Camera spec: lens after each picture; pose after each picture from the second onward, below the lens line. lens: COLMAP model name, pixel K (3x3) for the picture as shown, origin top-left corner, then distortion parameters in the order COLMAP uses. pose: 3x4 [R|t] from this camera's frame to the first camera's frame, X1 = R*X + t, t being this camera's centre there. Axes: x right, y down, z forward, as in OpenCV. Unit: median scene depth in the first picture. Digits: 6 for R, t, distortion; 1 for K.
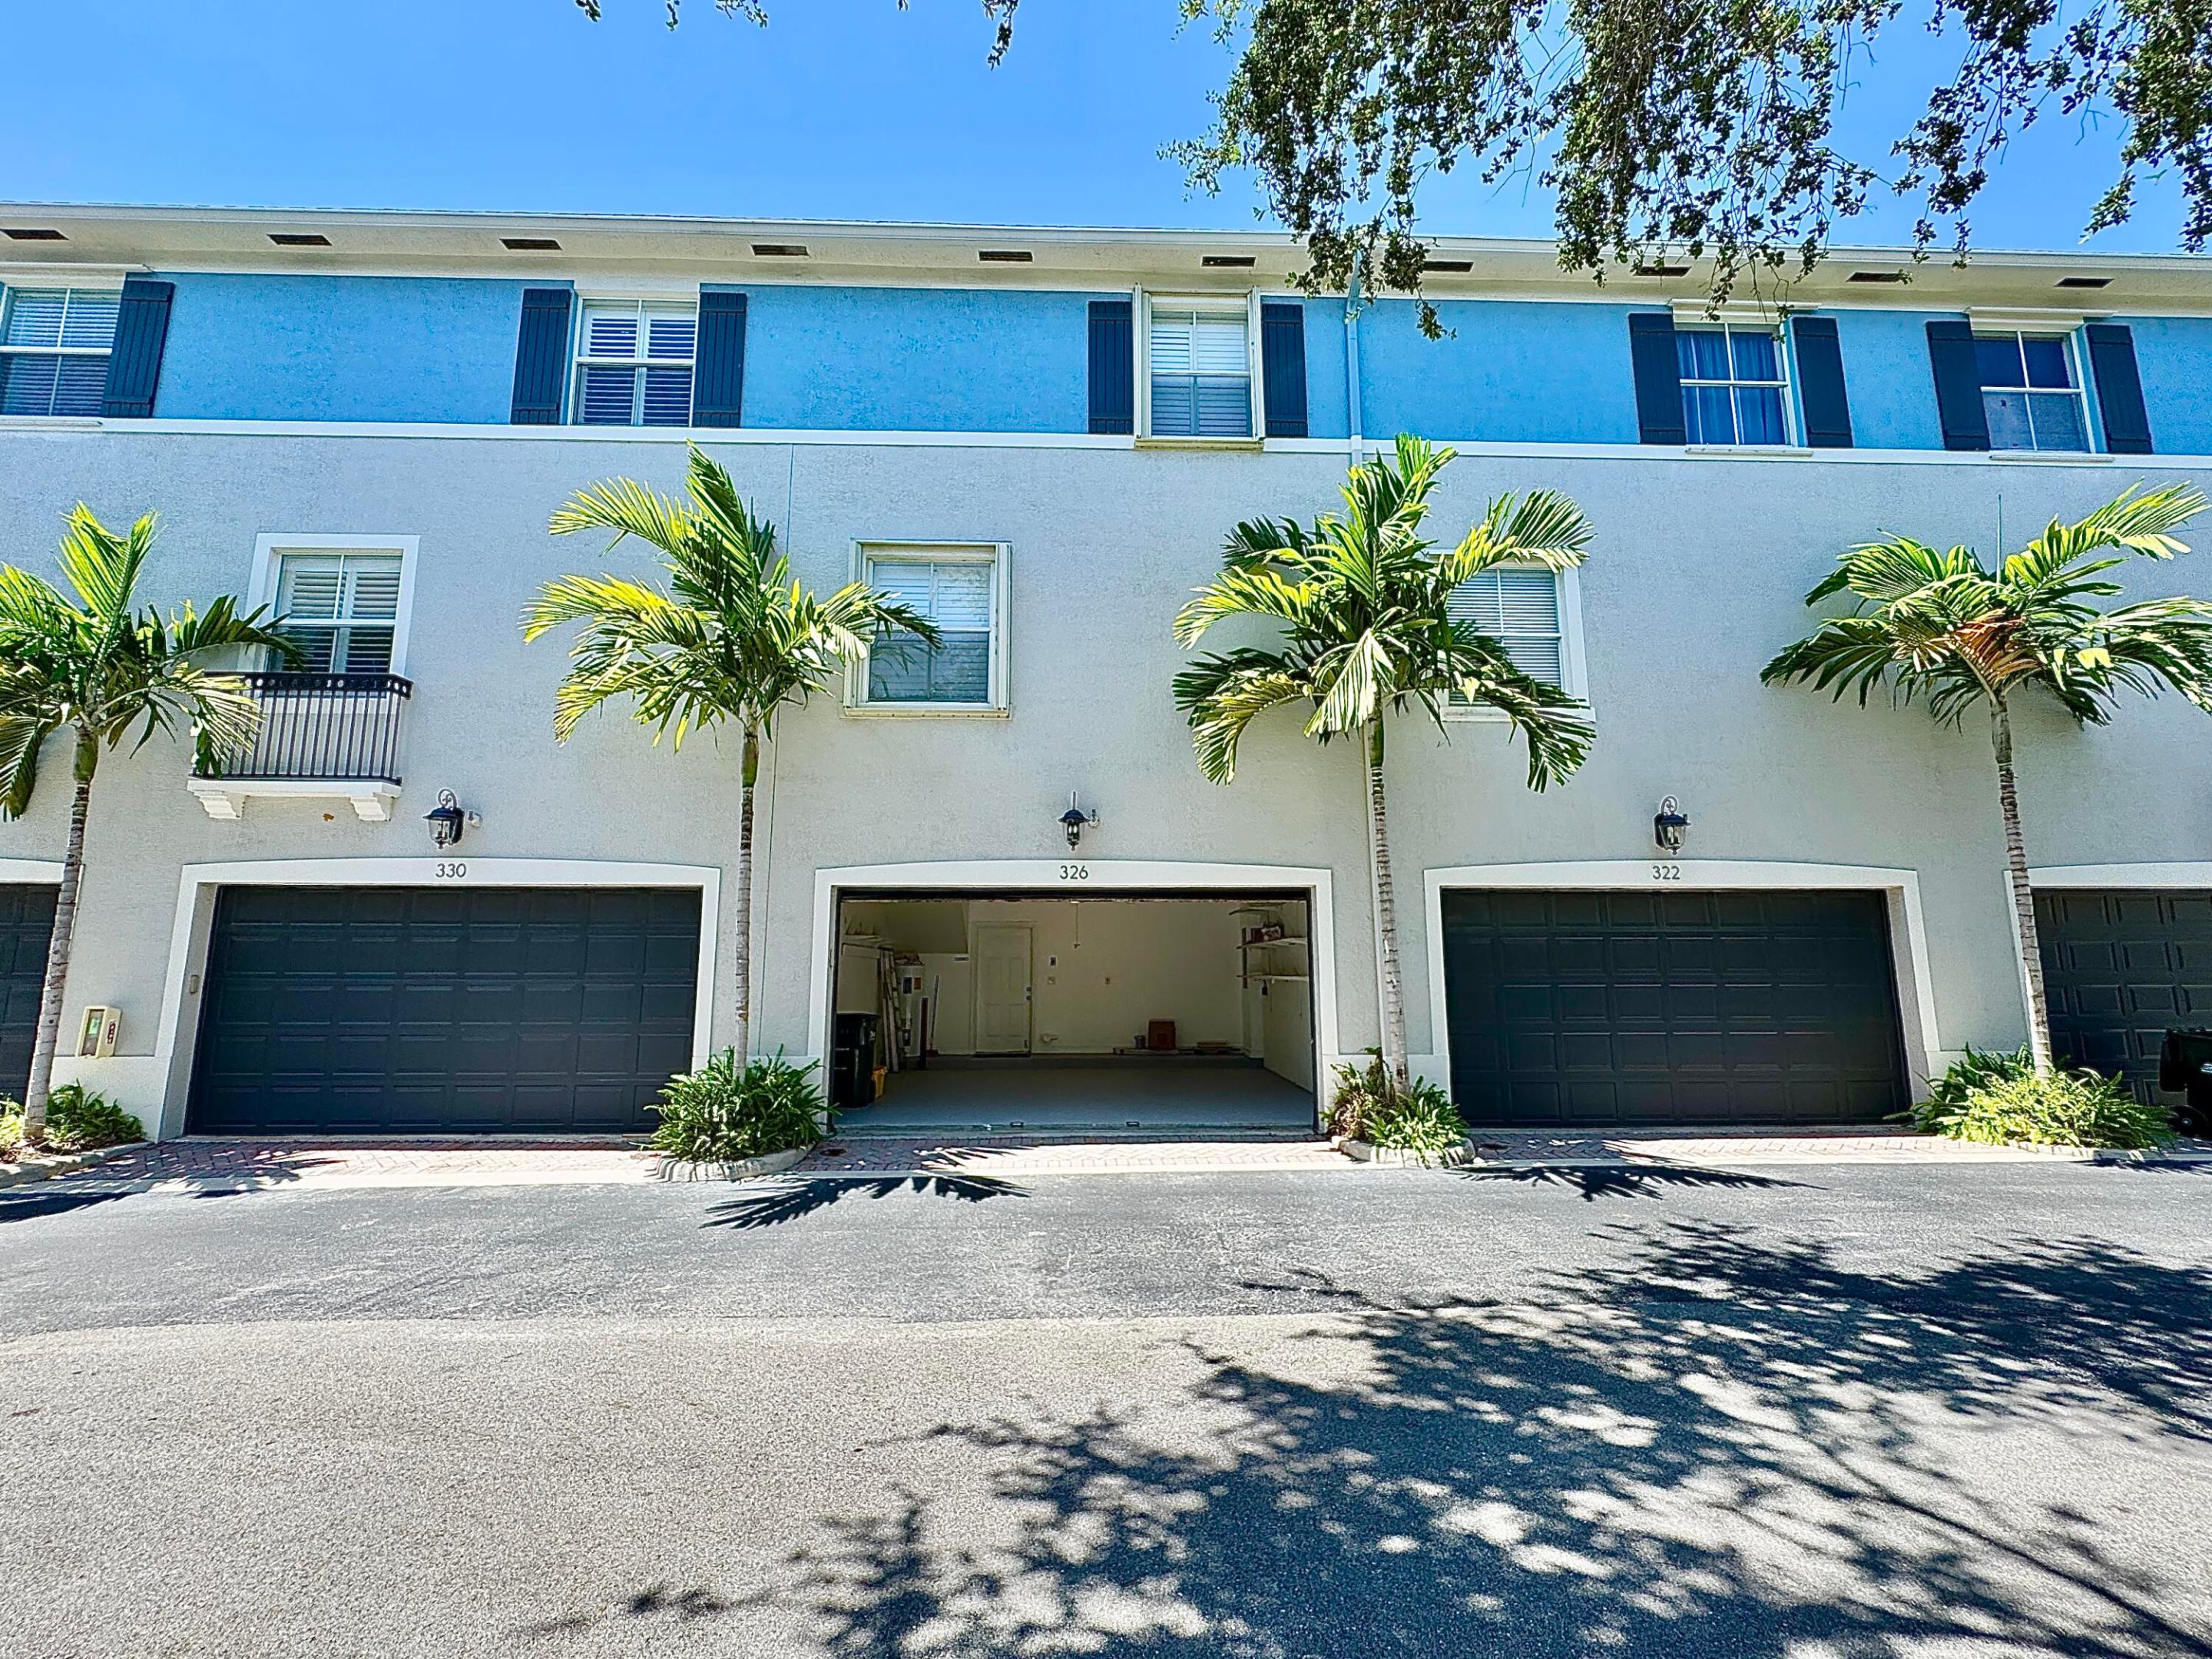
lens RADIAL K [[936.5, 0, 1097.2], [0, 936.5, 857.7], [0, 0, 1]] dist [-0.003252, -0.000383]
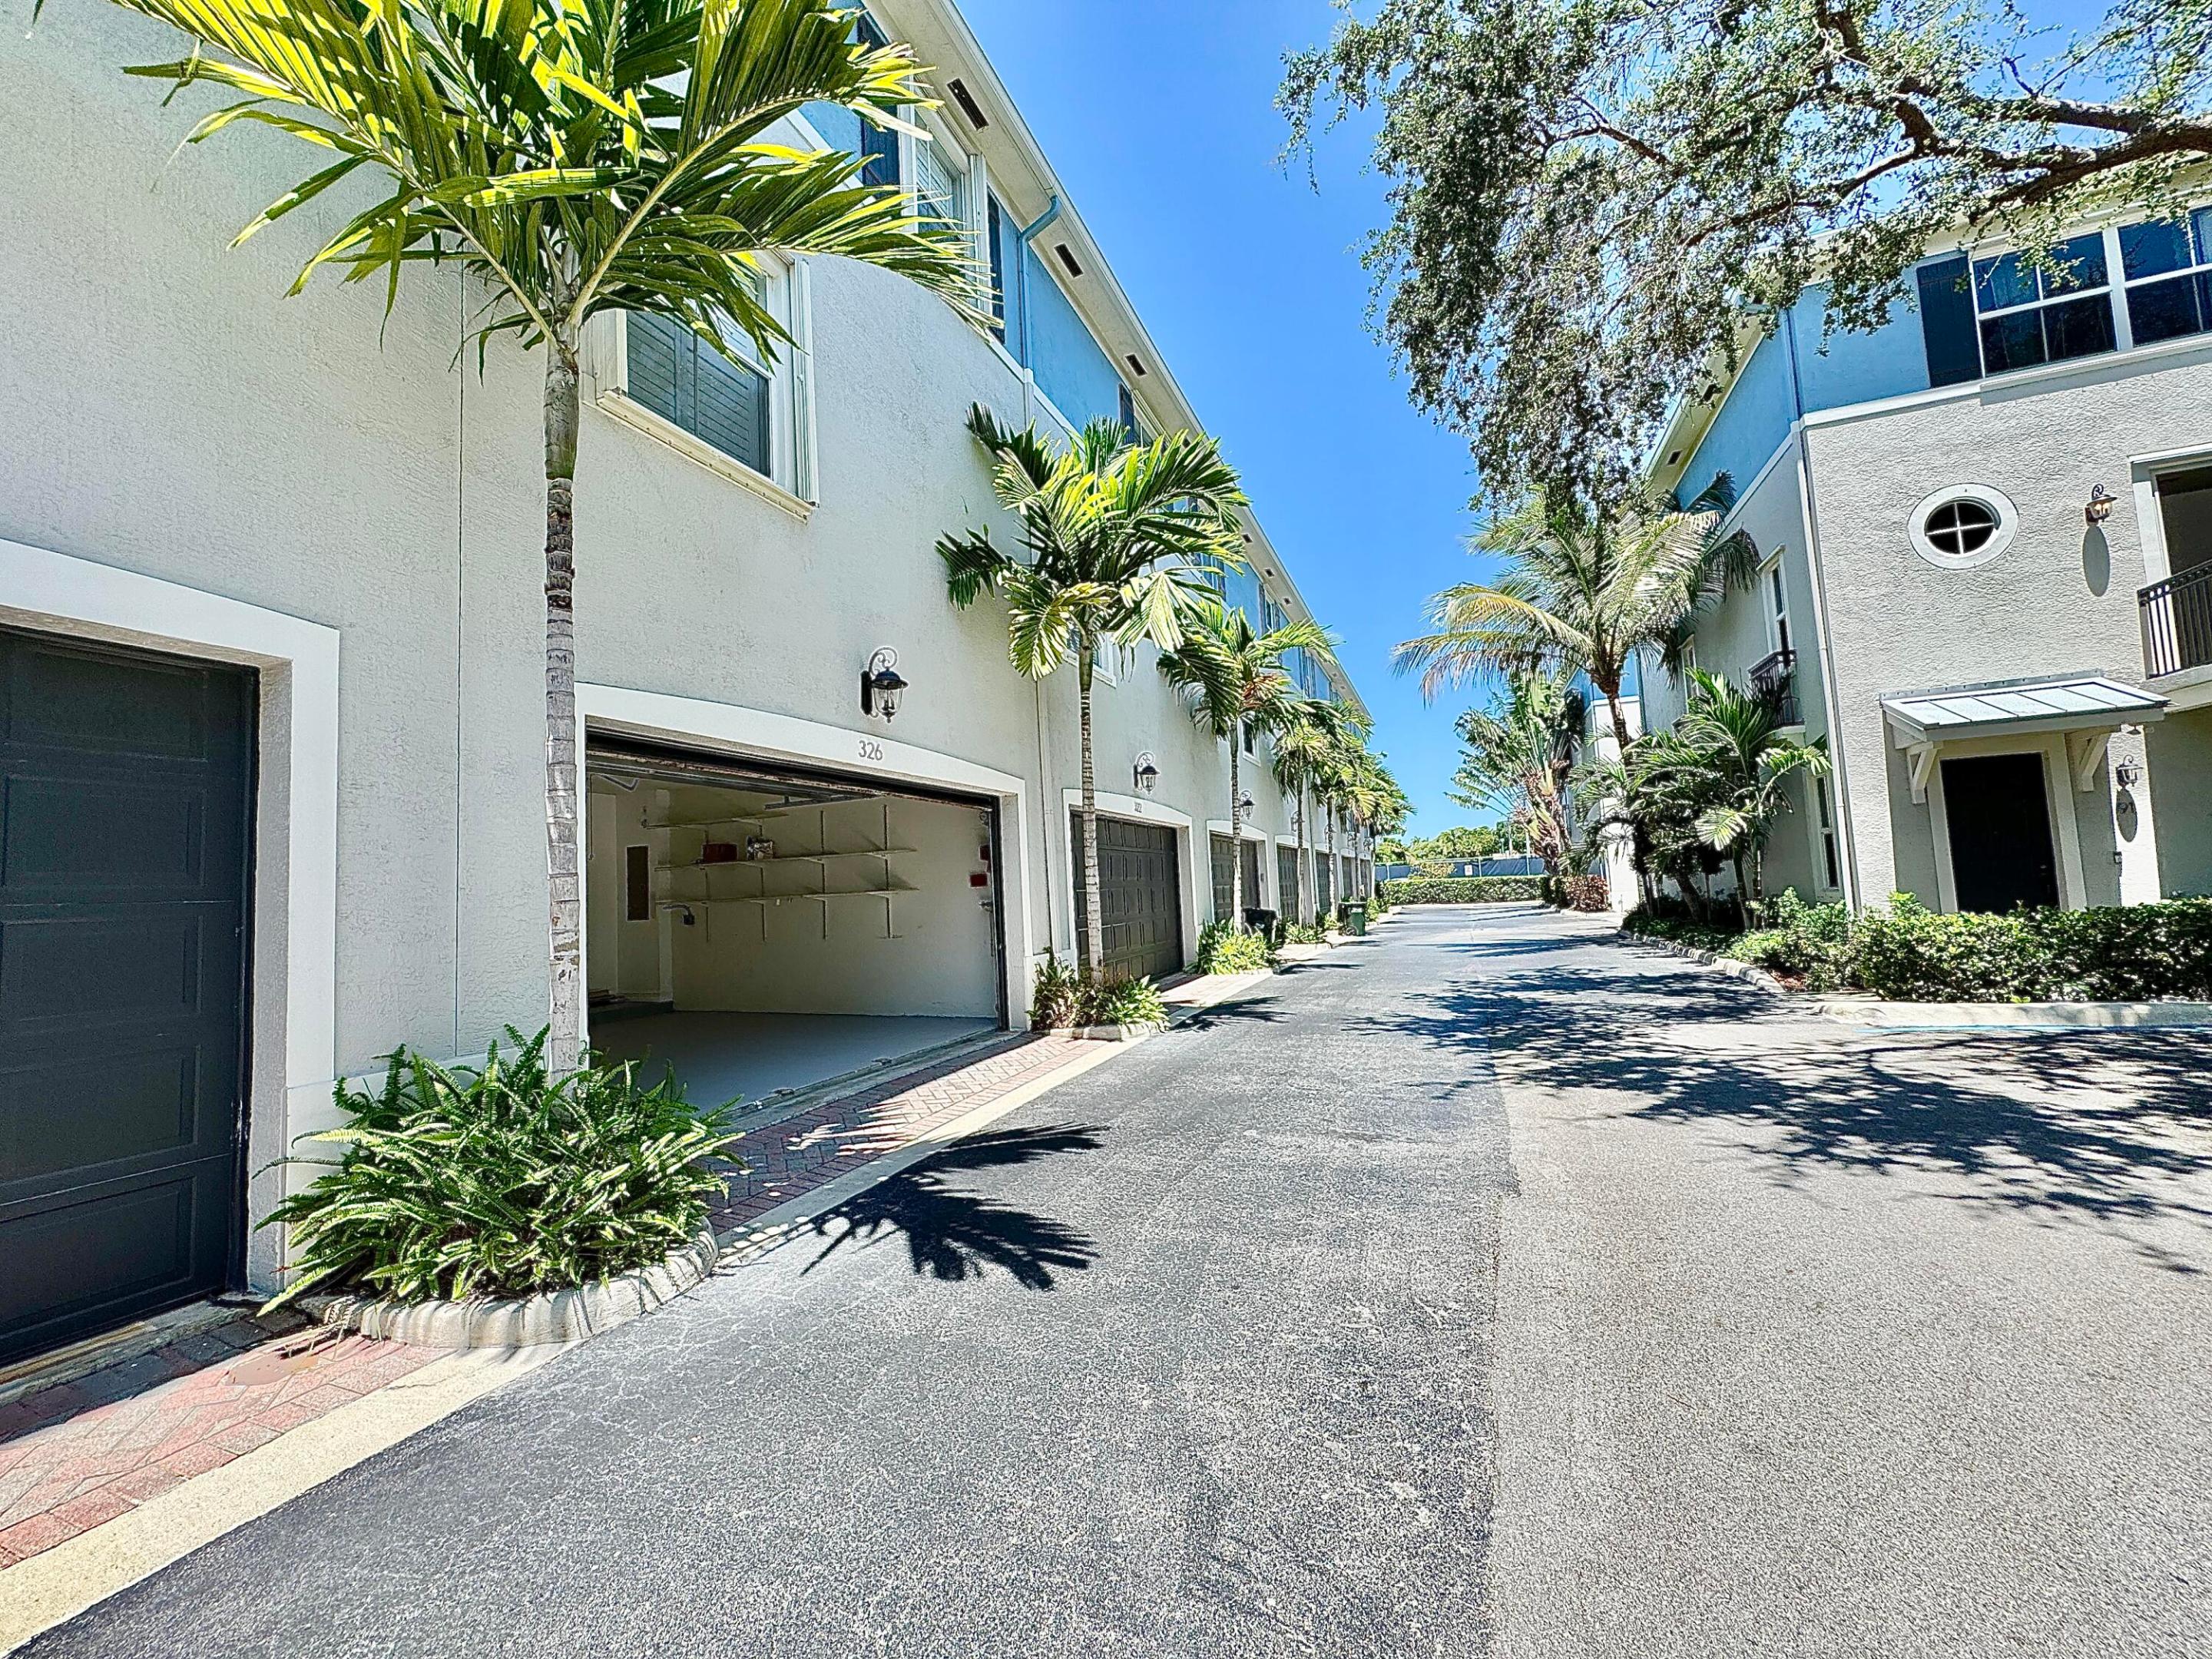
lens RADIAL K [[880.4, 0, 1099.6], [0, 880.4, 835.7], [0, 0, 1]] dist [-0.003547, 0.001030]
pose [[0.413463, 0.042879, 0.909511, -1.115927], [-0.062022, 0.997897, -0.018851, 0.160050], [-0.908406, -0.048615, 0.415253, 0.944159]]
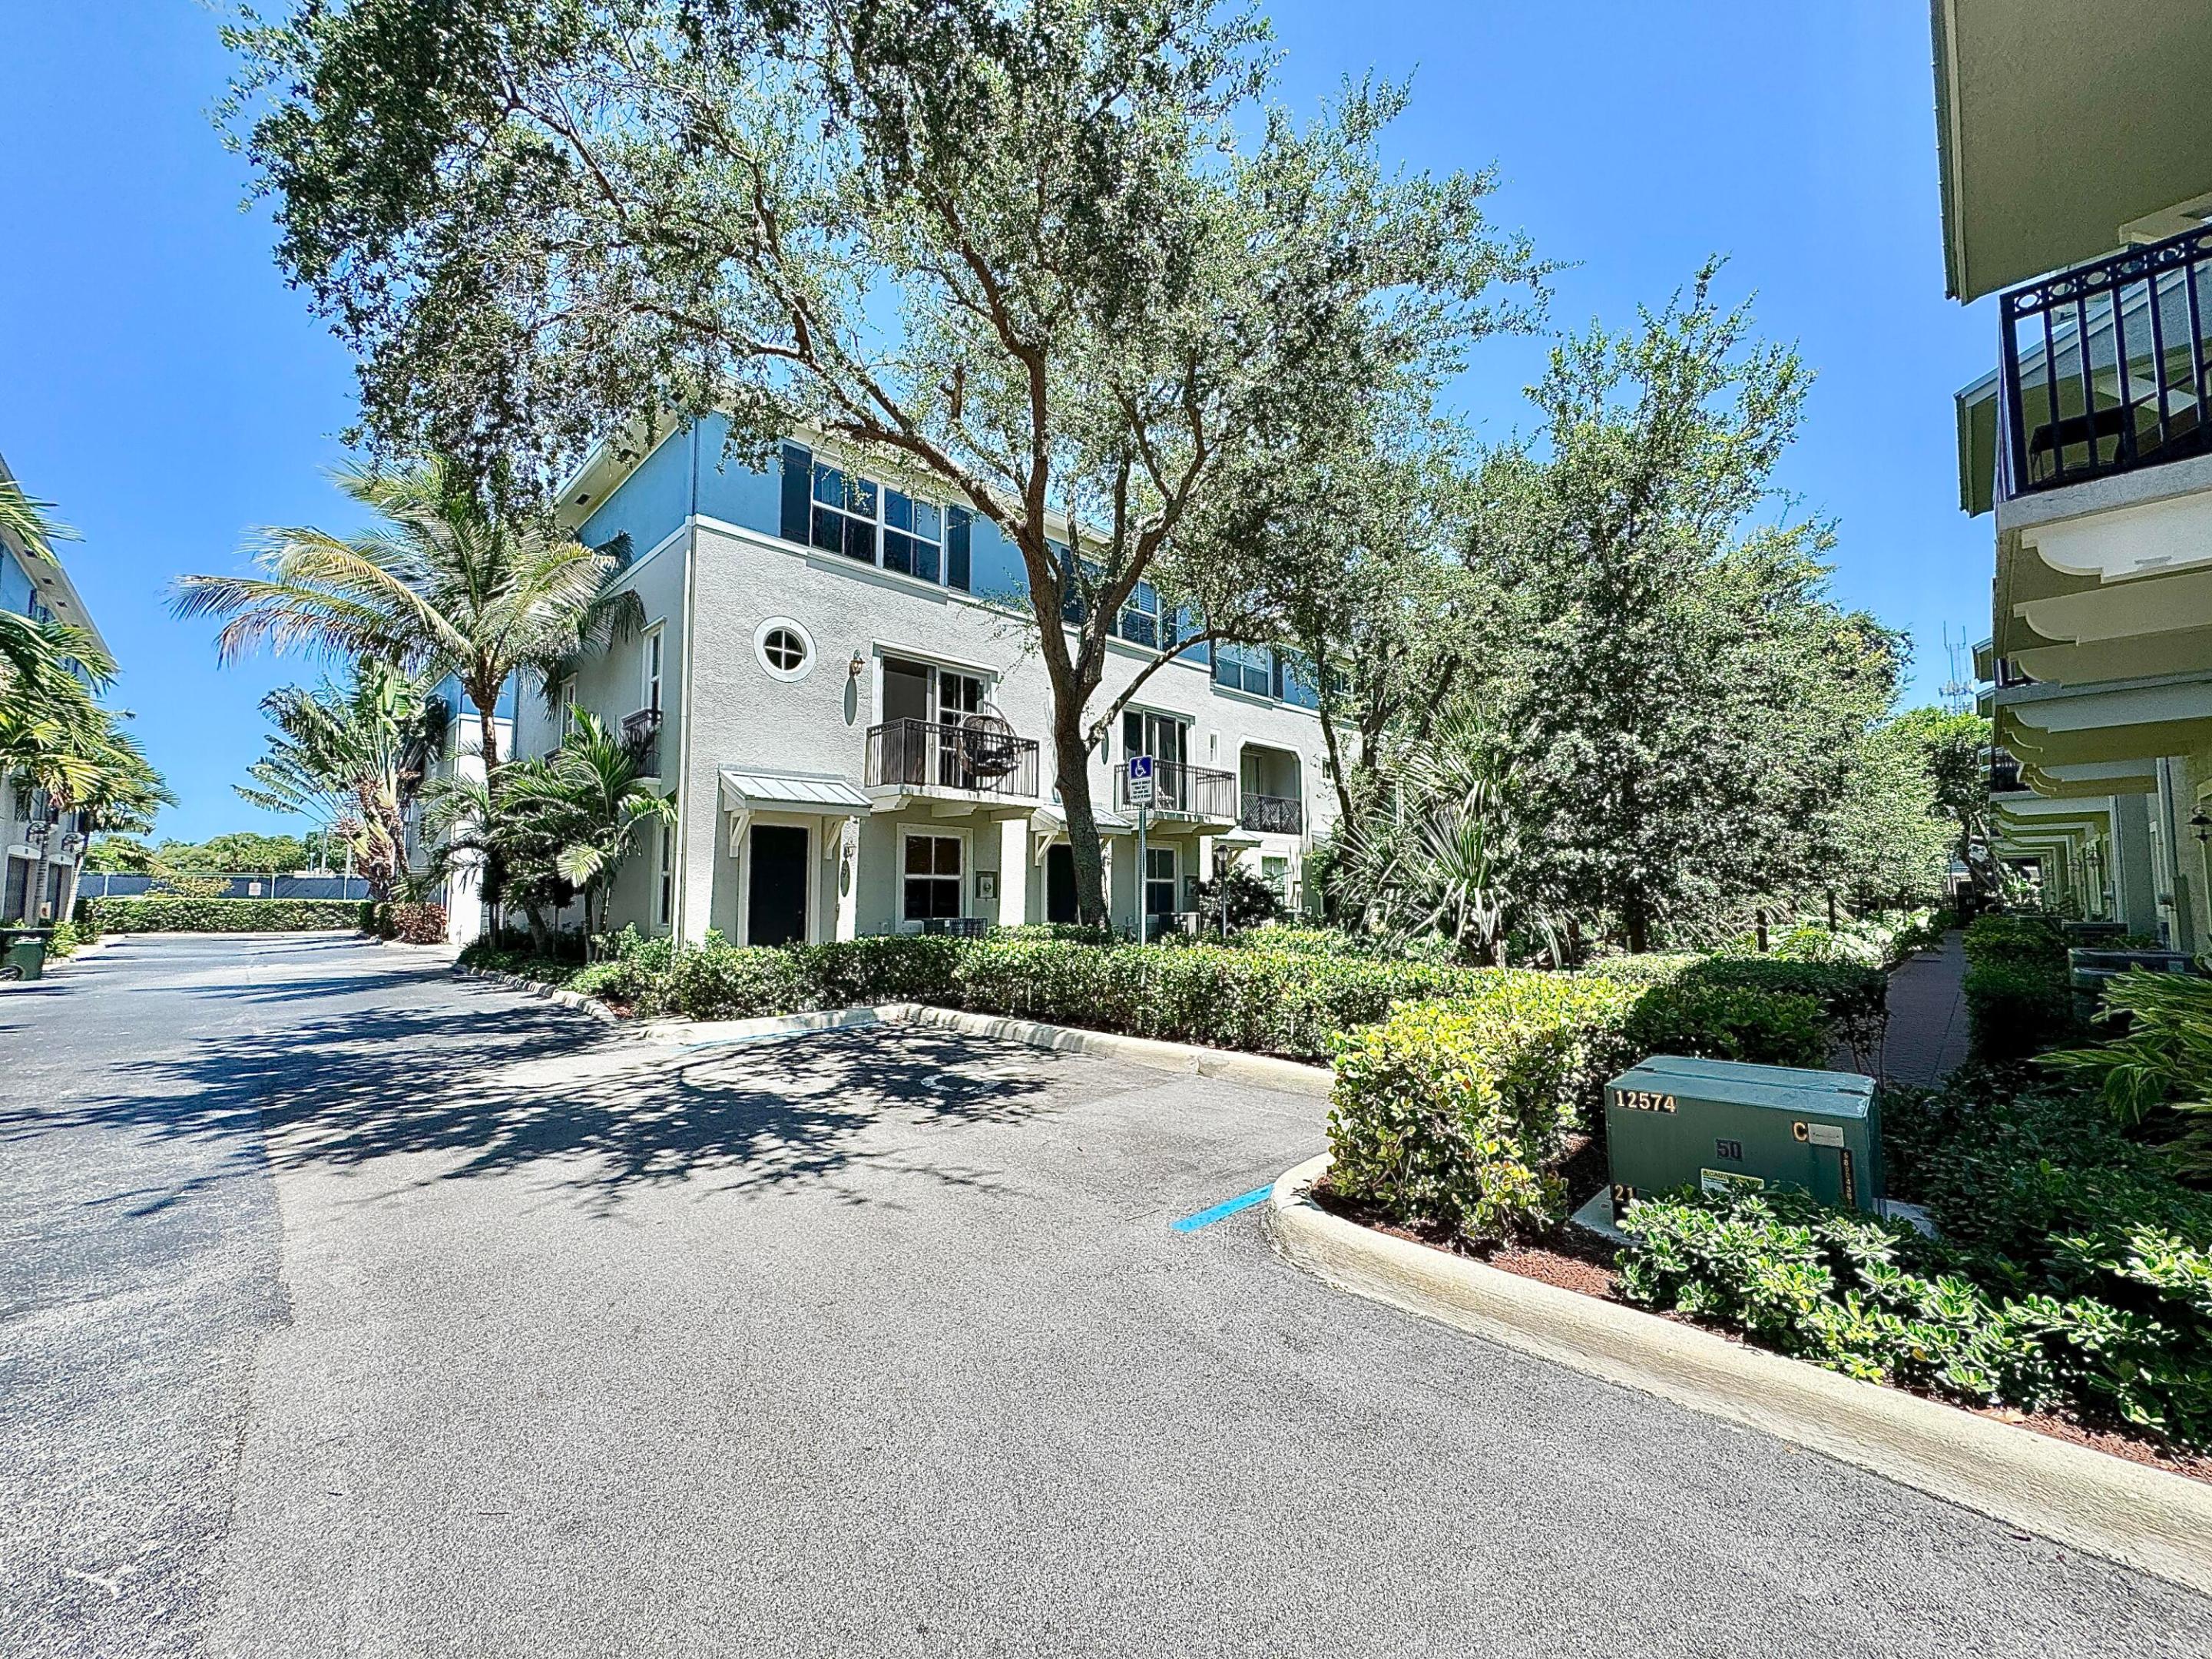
lens RADIAL K [[880.4, 0, 1100.5], [0, 880.4, 831.2], [0, 0, 1]] dist [-0.003547, 0.001030]
pose [[-0.673210, 0.057062, 0.737247, -1.059662], [-0.088530, 0.983627, -0.156971, 0.158224], [-0.734133, -0.170943, -0.657136, 0.959288]]
